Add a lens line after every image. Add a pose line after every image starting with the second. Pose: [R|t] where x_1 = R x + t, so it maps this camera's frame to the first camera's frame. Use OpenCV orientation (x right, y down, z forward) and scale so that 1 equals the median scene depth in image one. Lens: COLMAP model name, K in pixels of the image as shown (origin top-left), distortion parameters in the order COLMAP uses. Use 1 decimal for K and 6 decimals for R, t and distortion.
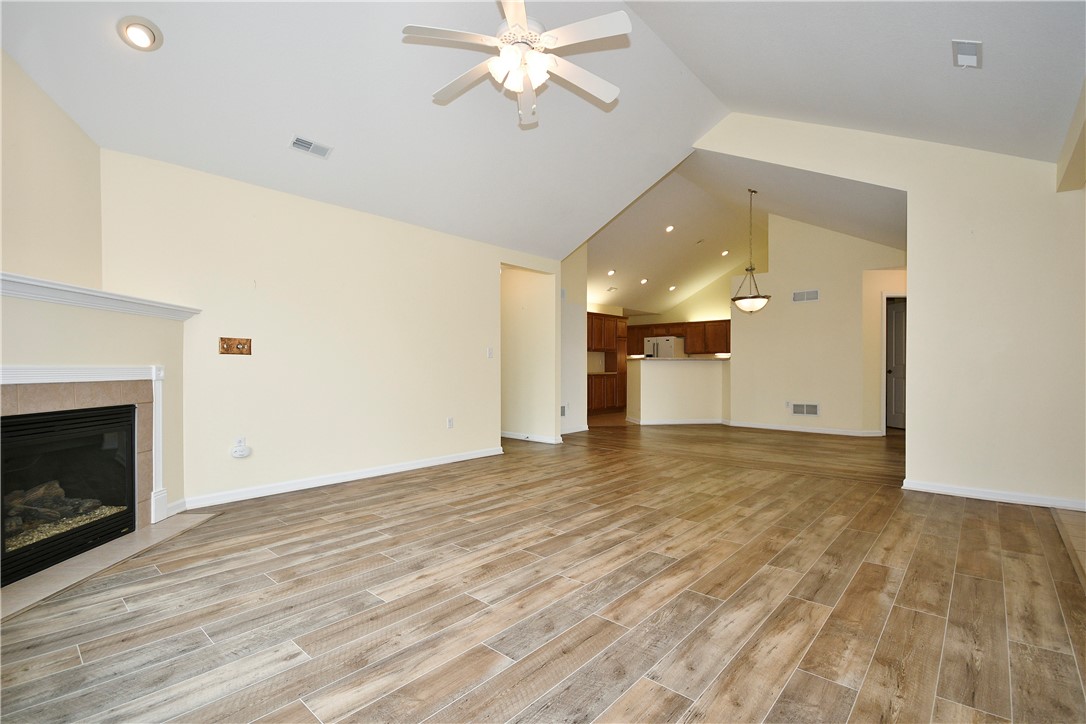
lens RADIAL K [[484.1, 0, 535.8], [0, 484.1, 368.6], [0, 0, 1]] dist [0.000150, -0.003533]
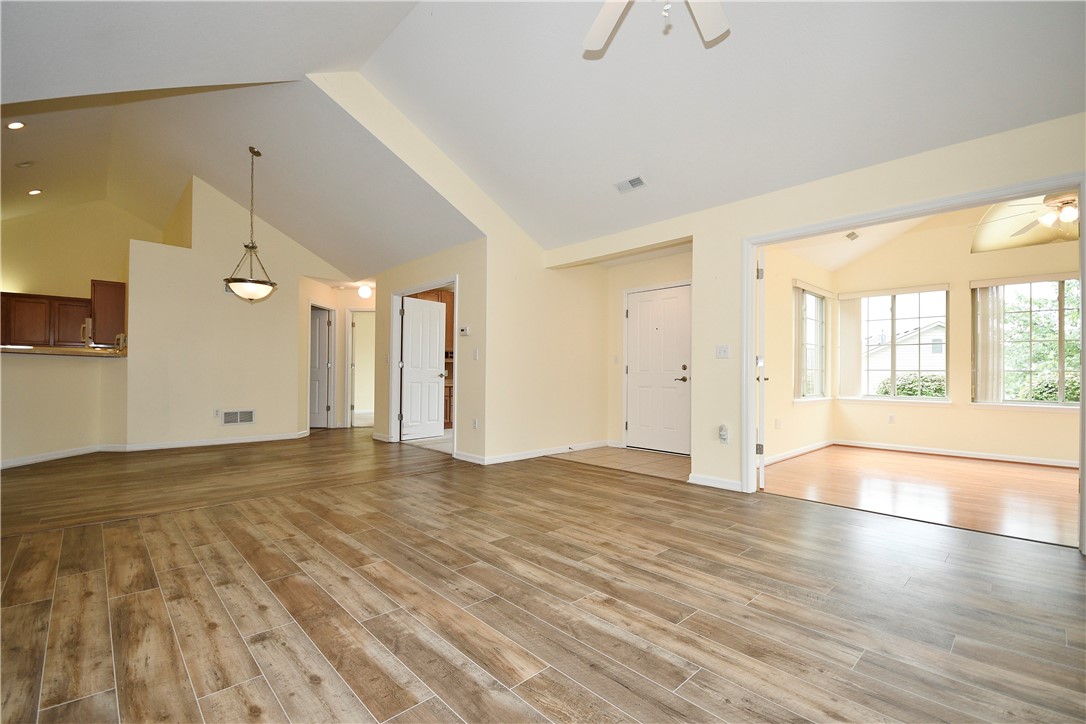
lens RADIAL K [[484.1, 0, 521.9], [0, 484.1, 368.8], [0, 0, 1]] dist [0.000150, -0.003533]
pose [[0.086485, 0.015160, 0.996138, -0.660869], [-0.006183, 0.999873, -0.014680, 0.014805], [-0.996234, -0.004890, 0.086568, 1.025347]]
